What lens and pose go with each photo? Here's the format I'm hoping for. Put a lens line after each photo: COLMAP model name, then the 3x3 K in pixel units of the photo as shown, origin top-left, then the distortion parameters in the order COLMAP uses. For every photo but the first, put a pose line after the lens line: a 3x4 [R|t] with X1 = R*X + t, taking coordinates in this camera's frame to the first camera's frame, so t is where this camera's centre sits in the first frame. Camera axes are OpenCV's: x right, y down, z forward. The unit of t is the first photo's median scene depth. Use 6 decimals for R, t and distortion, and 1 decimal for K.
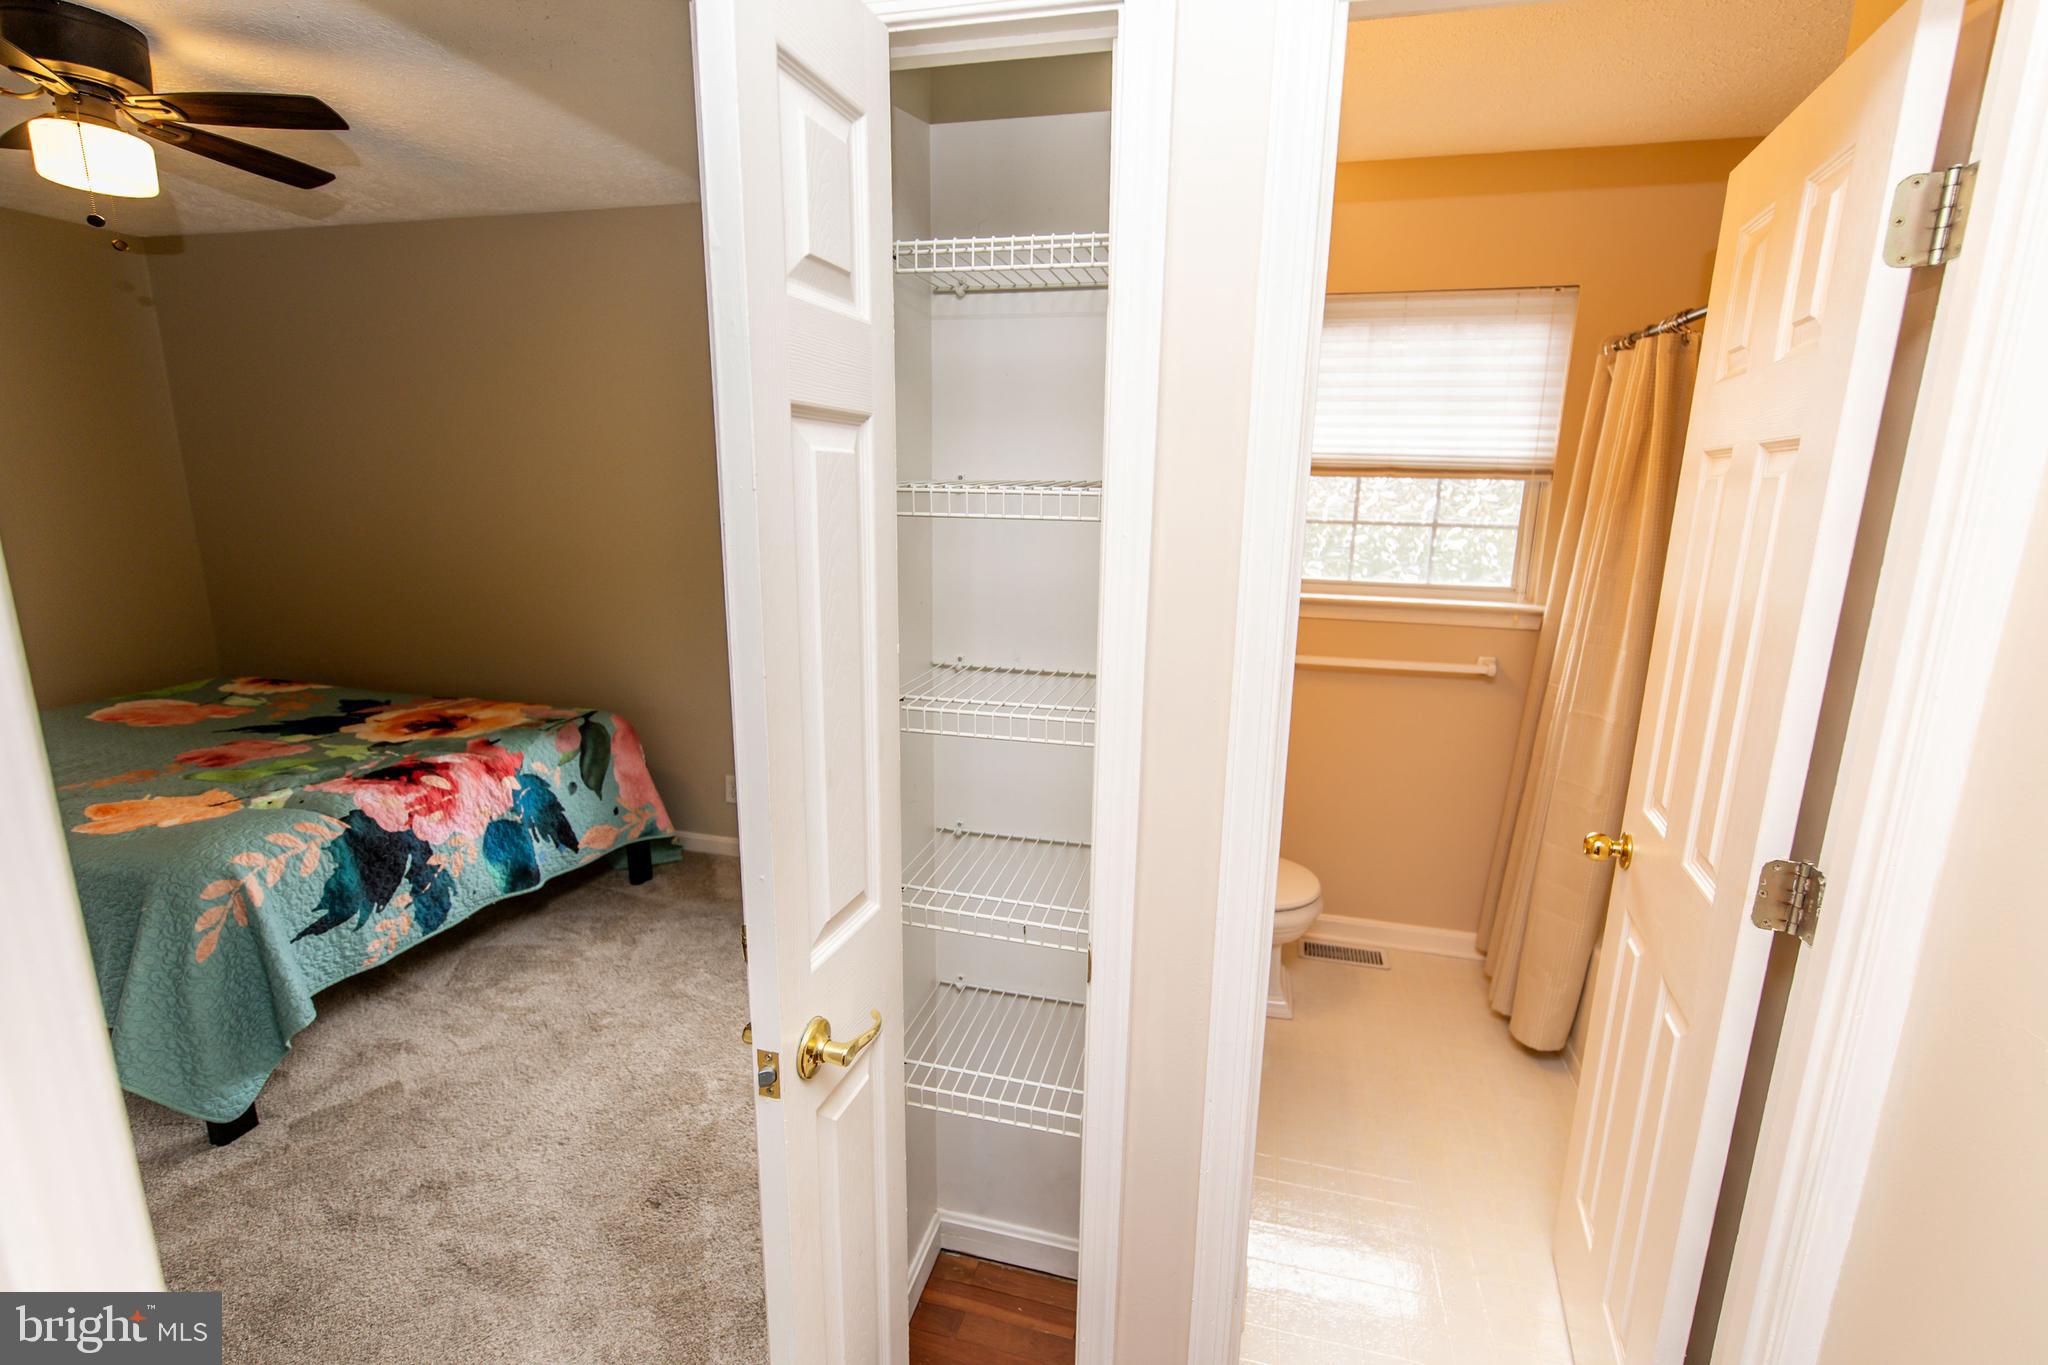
lens RADIAL K [[978.0, 0, 1030.7], [0, 978.0, 761.6], [0, 0, 1]] dist [-0.003014, -0.000253]
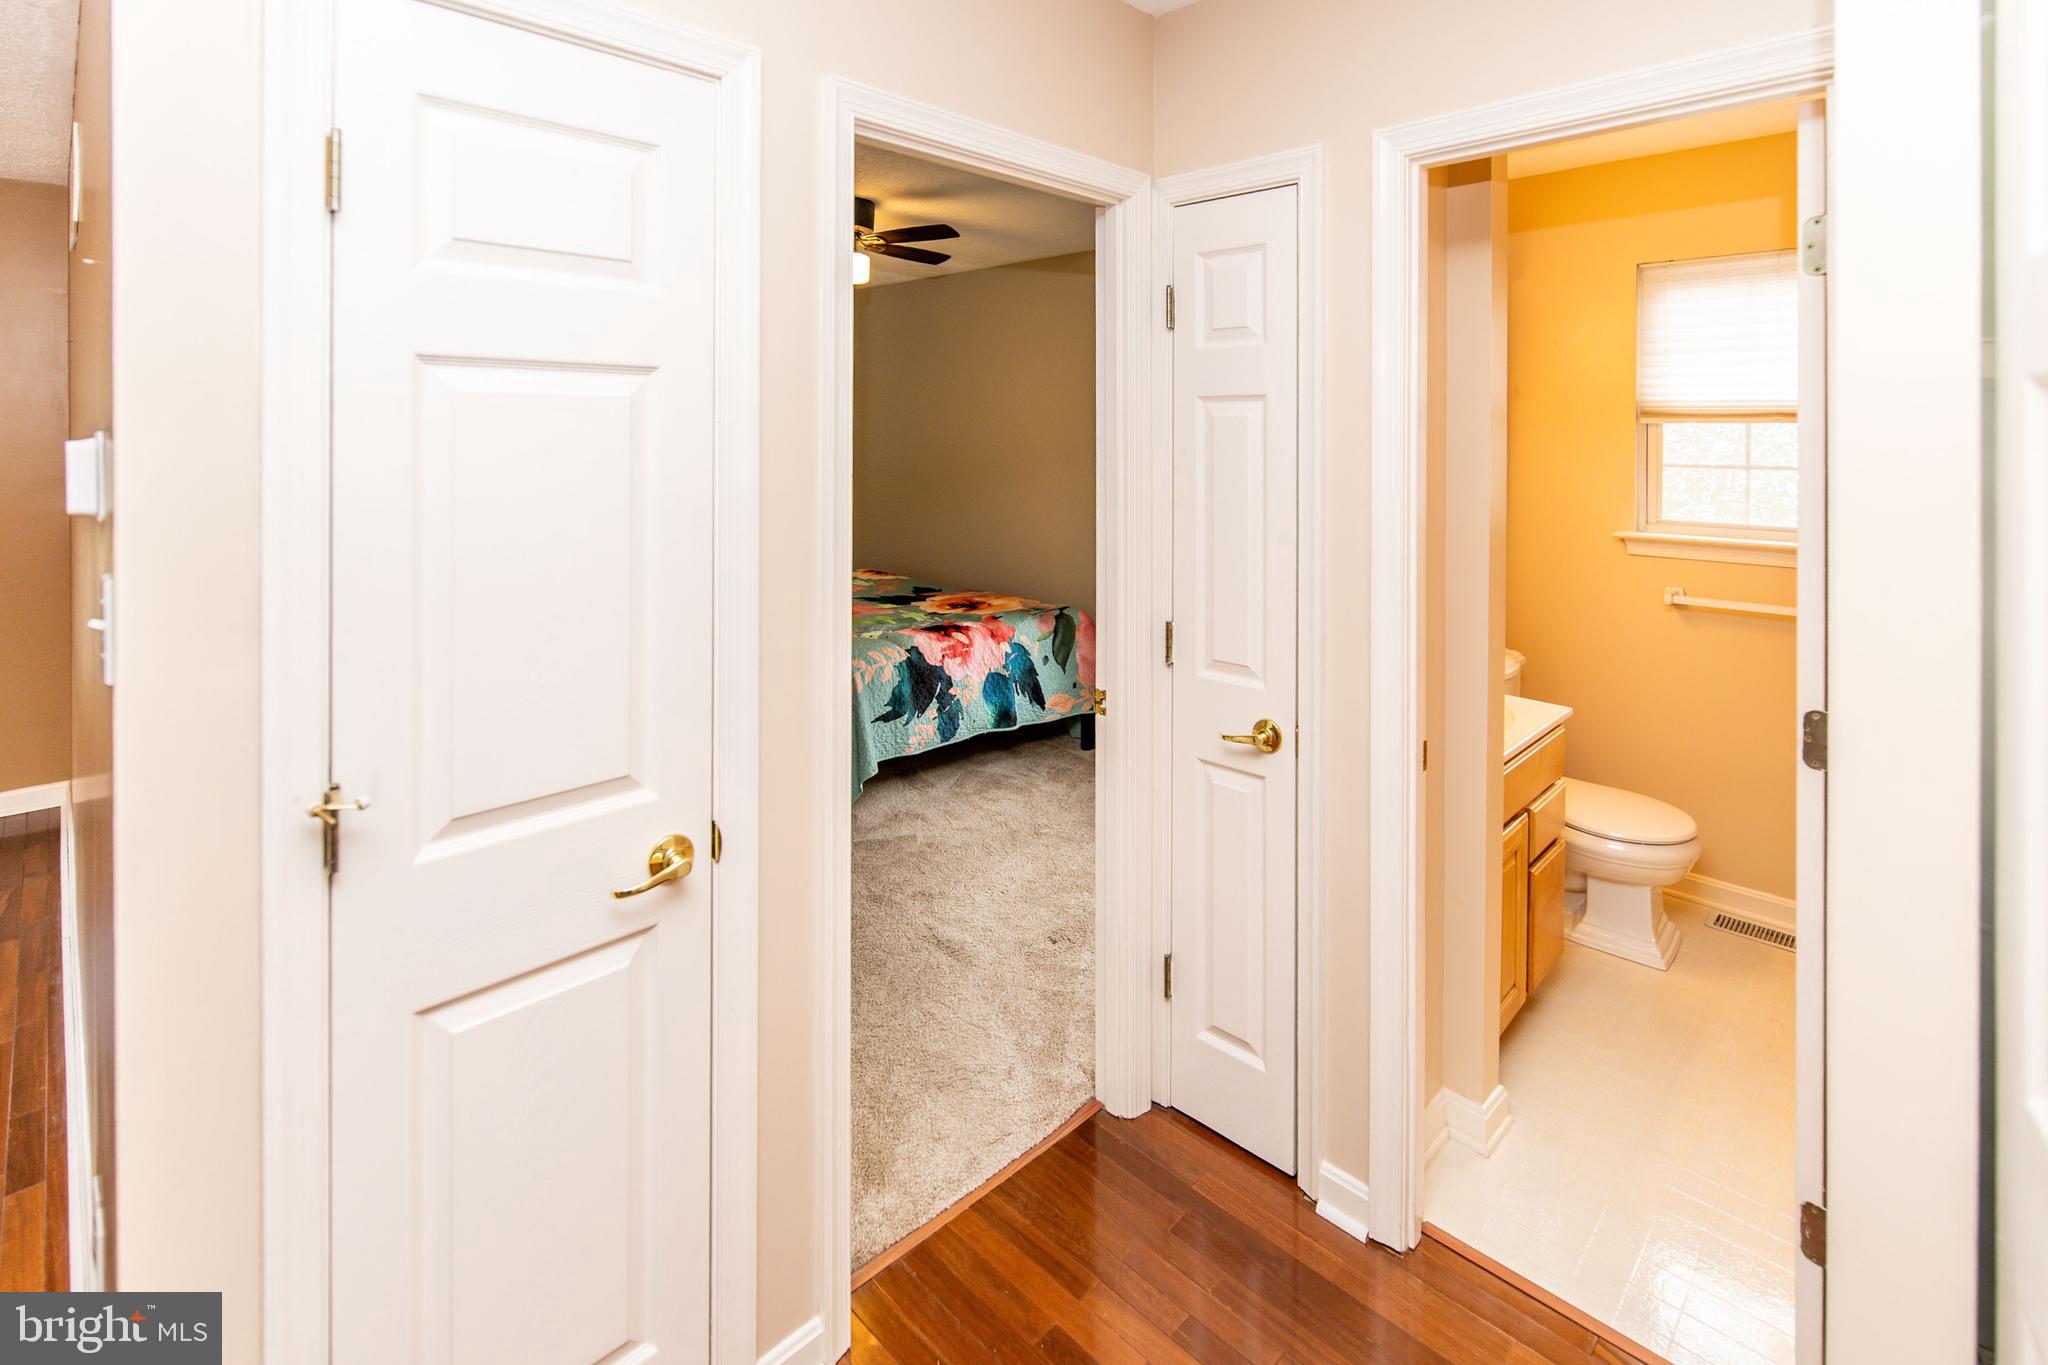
lens RADIAL K [[932.2, 0, 1016.5], [0, 932.2, 686.0], [0, 0, 1]] dist [0.002583, -0.000469]
pose [[0.873246, 0.115452, -0.473405, 0.142926], [-0.123835, 0.992210, 0.013549, 0.061568], [0.471282, 0.046793, 0.880741, -0.202041]]
